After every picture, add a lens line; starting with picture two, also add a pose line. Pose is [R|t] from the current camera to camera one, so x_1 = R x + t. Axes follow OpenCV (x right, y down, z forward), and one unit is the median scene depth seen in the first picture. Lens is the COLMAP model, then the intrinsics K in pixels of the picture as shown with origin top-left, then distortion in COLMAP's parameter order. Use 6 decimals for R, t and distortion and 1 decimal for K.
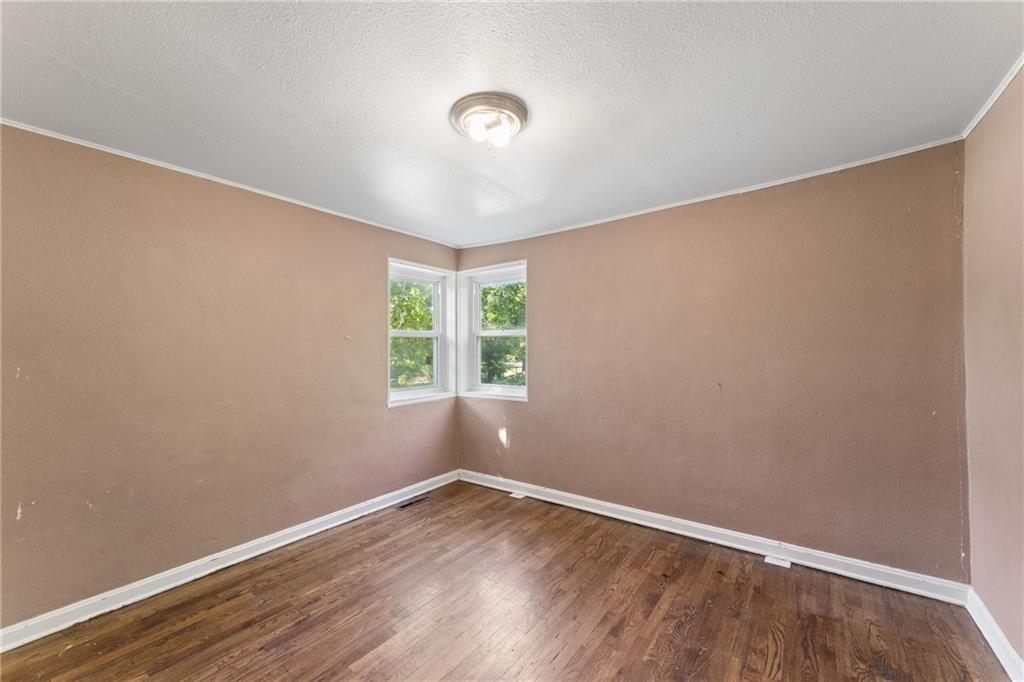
lens RADIAL K [[410.2, 0, 511.1], [0, 410.2, 346.7], [0, 0, 1]] dist [-0.003637, 0.001007]
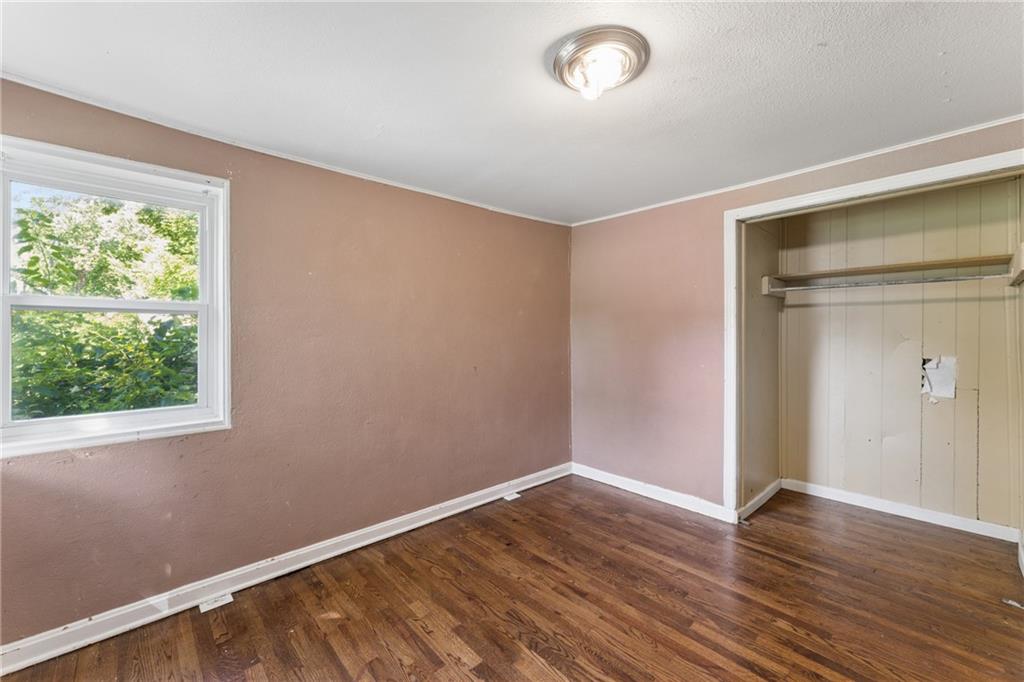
lens RADIAL K [[410.2, 0, 513.7], [0, 410.2, 334.7], [0, 0, 1]] dist [-0.003637, 0.001007]
pose [[0.191127, 0.007153, 0.981539, -0.634190], [-0.007221, 0.999957, -0.005881, 0.004245], [-0.981539, -0.005964, 0.191170, 0.705518]]
